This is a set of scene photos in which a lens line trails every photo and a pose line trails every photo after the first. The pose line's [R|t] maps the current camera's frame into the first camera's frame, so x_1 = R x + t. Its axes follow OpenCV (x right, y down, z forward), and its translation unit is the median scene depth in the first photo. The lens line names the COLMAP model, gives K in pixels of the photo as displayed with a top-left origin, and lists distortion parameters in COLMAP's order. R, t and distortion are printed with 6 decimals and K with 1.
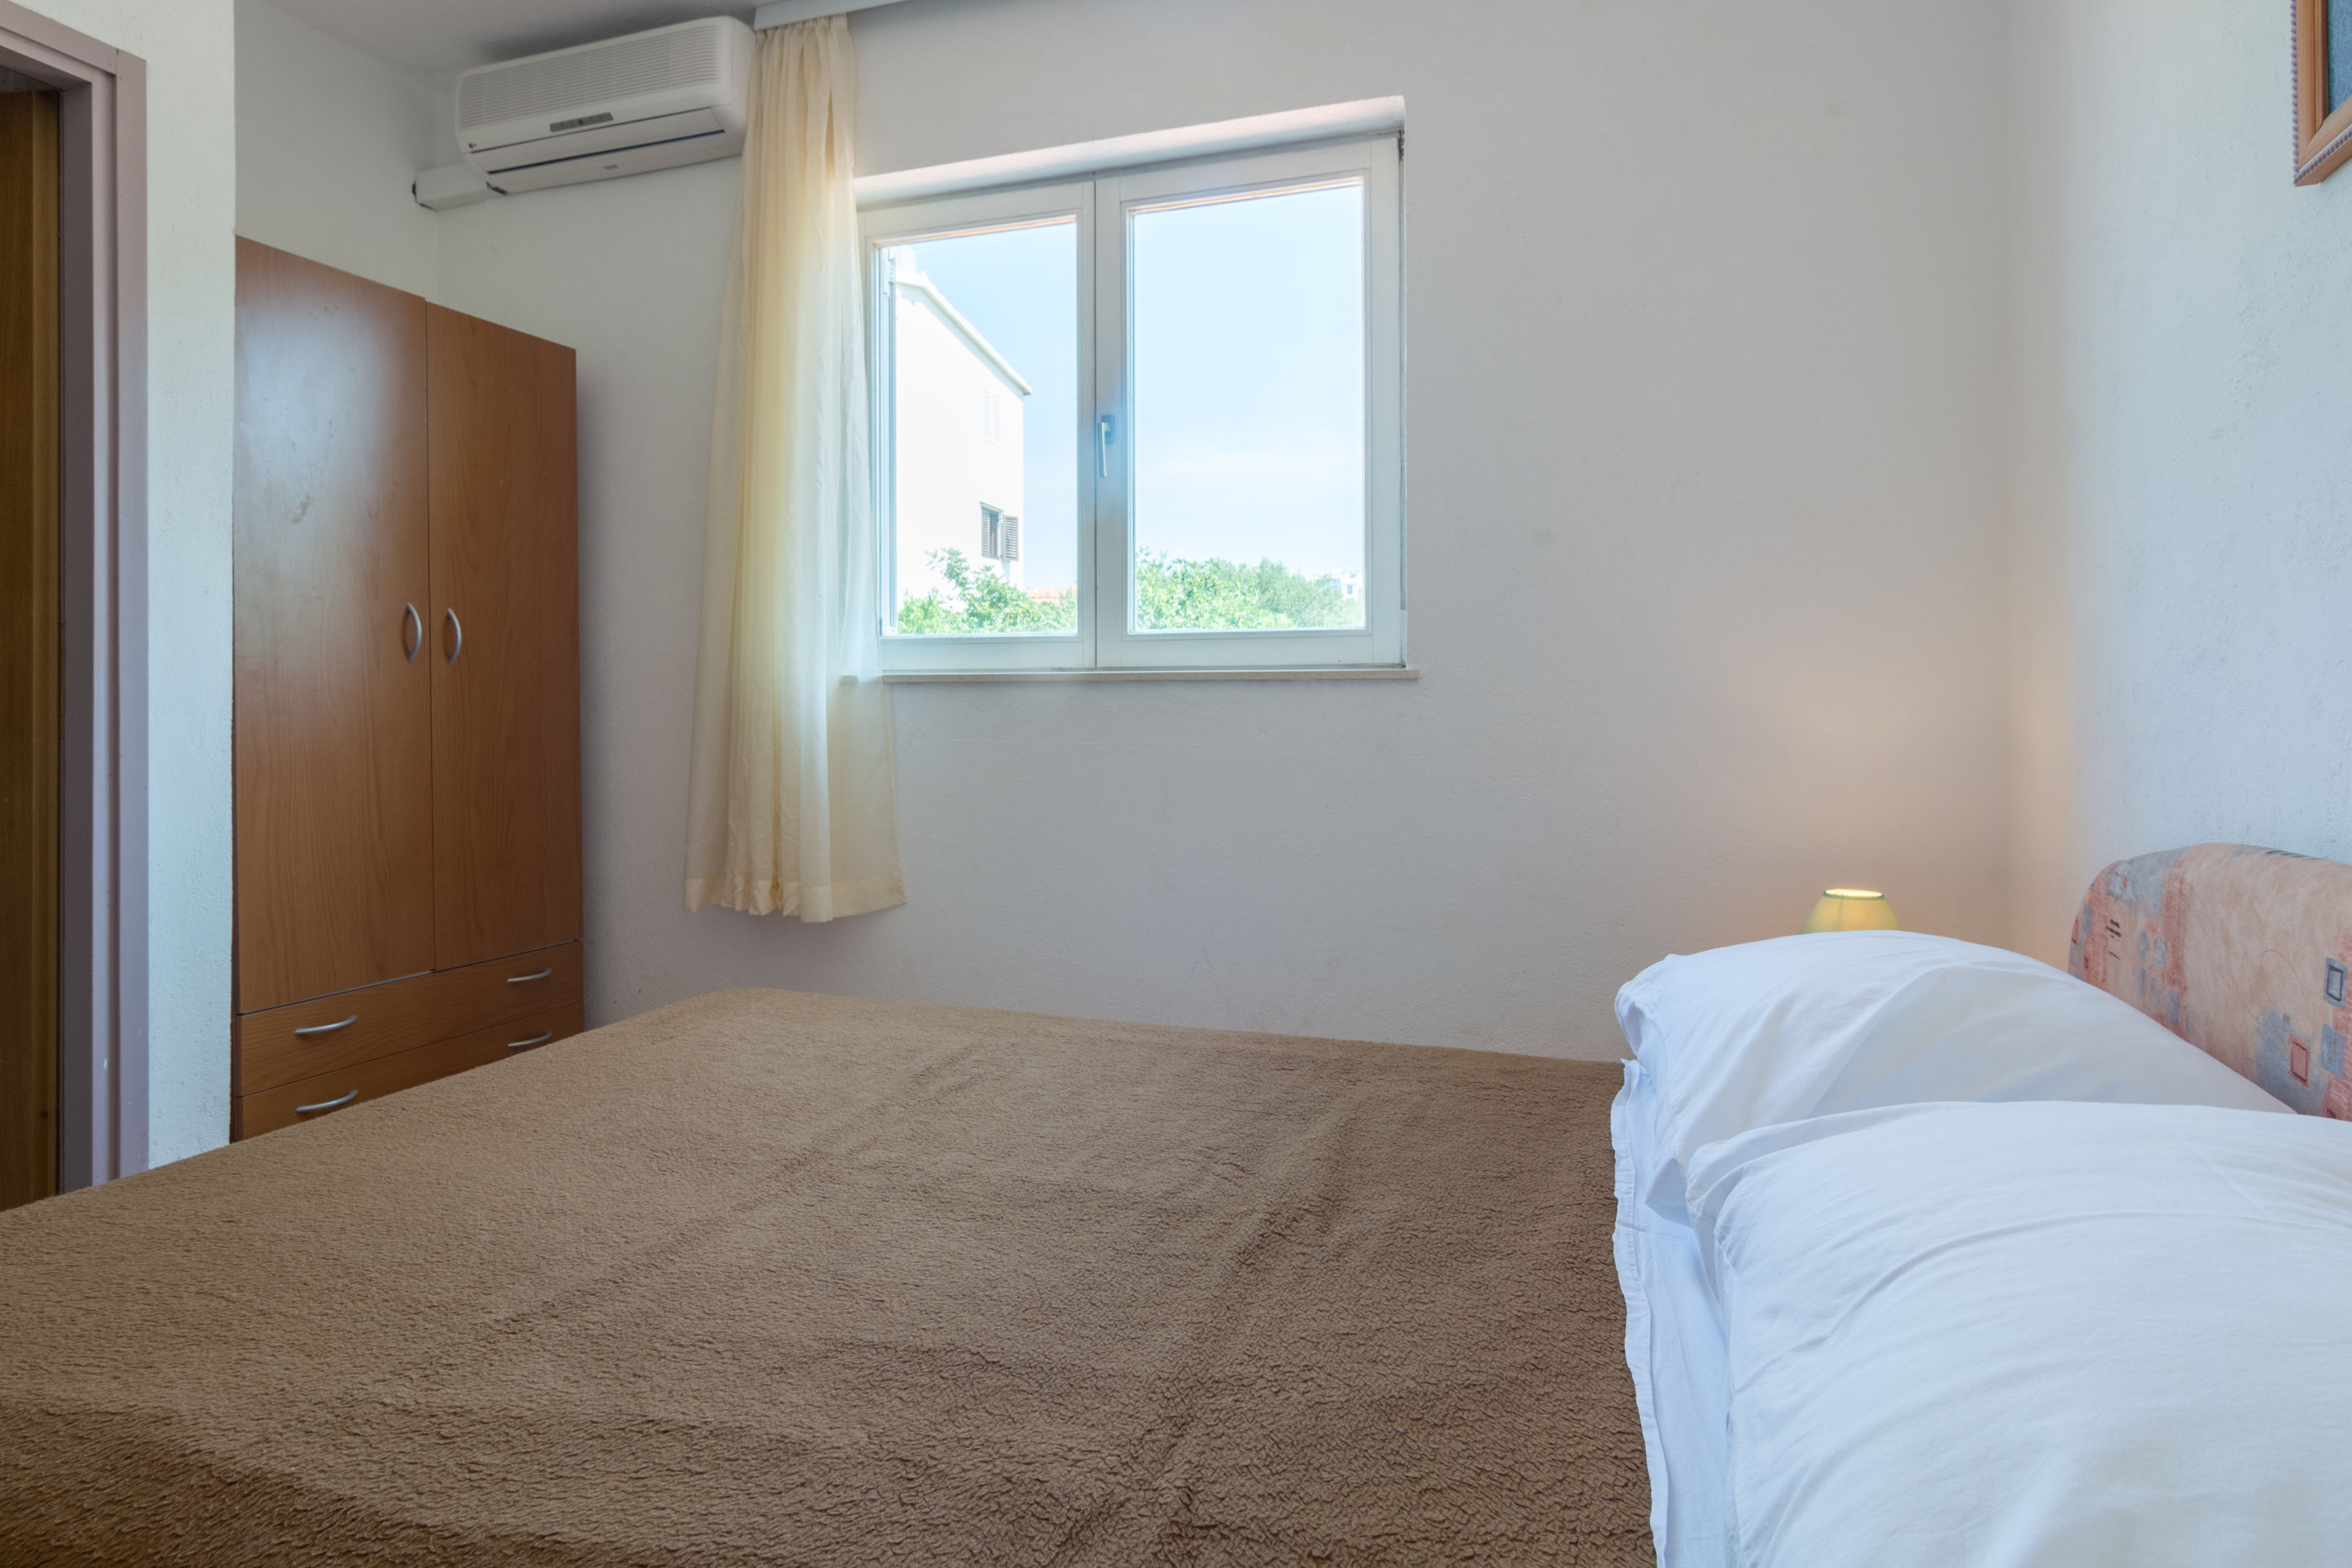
lens RADIAL K [[1285.7, 0, 1178.9], [0, 1285.7, 712.7], [0, 0, 1]] dist [-0.001820, -0.000446]
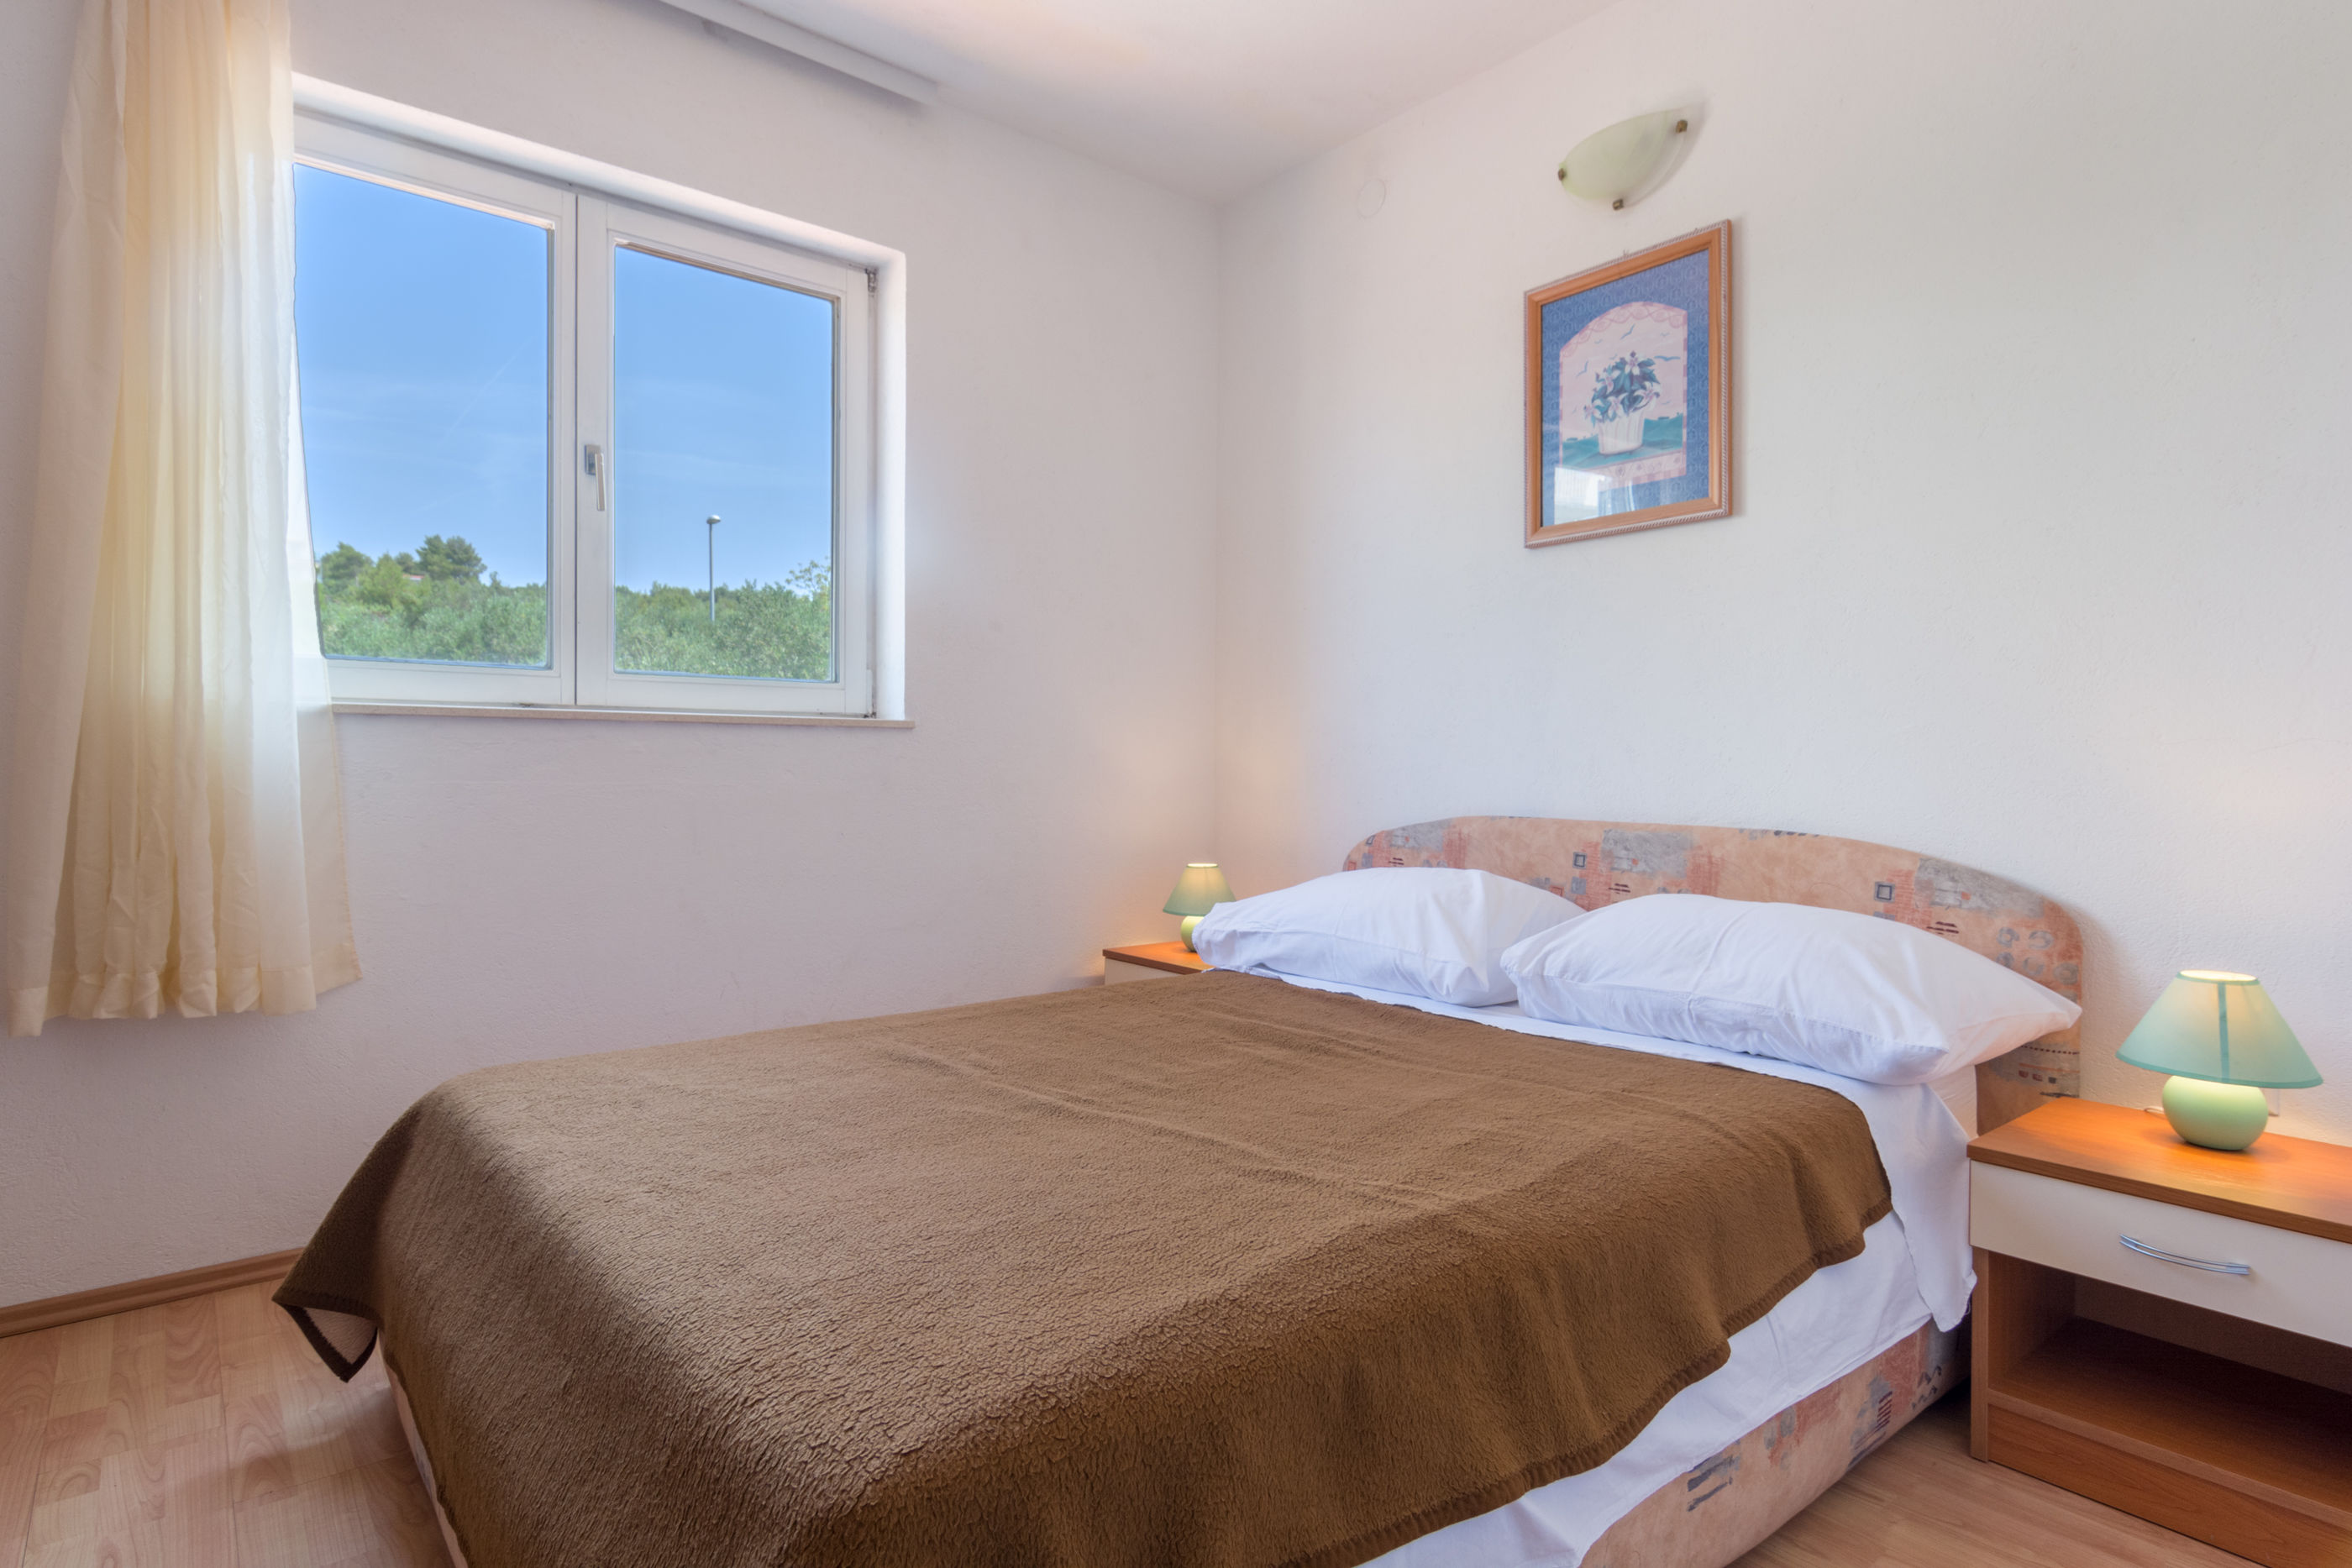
lens RADIAL K [[1263.1, 0, 1176.0], [0, 1263.1, 784.0], [0, 0, 1]] dist [-0.002277, -0.000804]
pose [[0.517134, -0.013794, 0.855794, -0.661216], [-0.008694, 0.999734, 0.021367, -0.000275], [-0.855861, -0.018489, 0.516876, 0.129492]]
